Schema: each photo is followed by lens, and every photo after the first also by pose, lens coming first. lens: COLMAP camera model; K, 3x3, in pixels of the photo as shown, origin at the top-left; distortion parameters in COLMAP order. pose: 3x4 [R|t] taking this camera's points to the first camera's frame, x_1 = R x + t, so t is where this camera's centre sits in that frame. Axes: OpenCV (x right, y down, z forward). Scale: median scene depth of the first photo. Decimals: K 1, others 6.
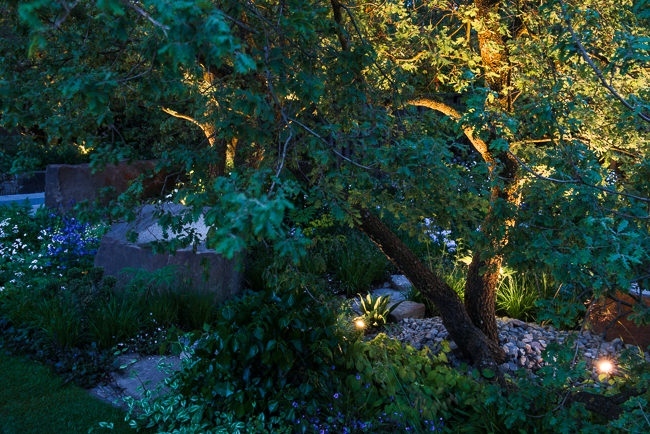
lens RADIAL K [[657.4, 0, 325.9], [0, 657.4, 214.9], [0, 0, 1]] dist [0.020878, 0.000000]
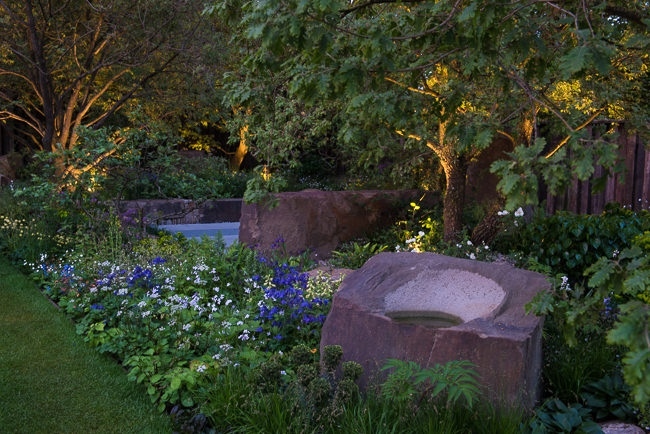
lens RADIAL K [[732.7, 0, 324.3], [0, 732.7, 217.5], [0, 0, 1]] dist [0.076384, 0.000000]
pose [[0.965883, 0.048067, -0.254479, -0.152490], [-0.061590, 0.997067, -0.045438, -0.013901], [0.251548, 0.059561, 0.966010, 0.241017]]
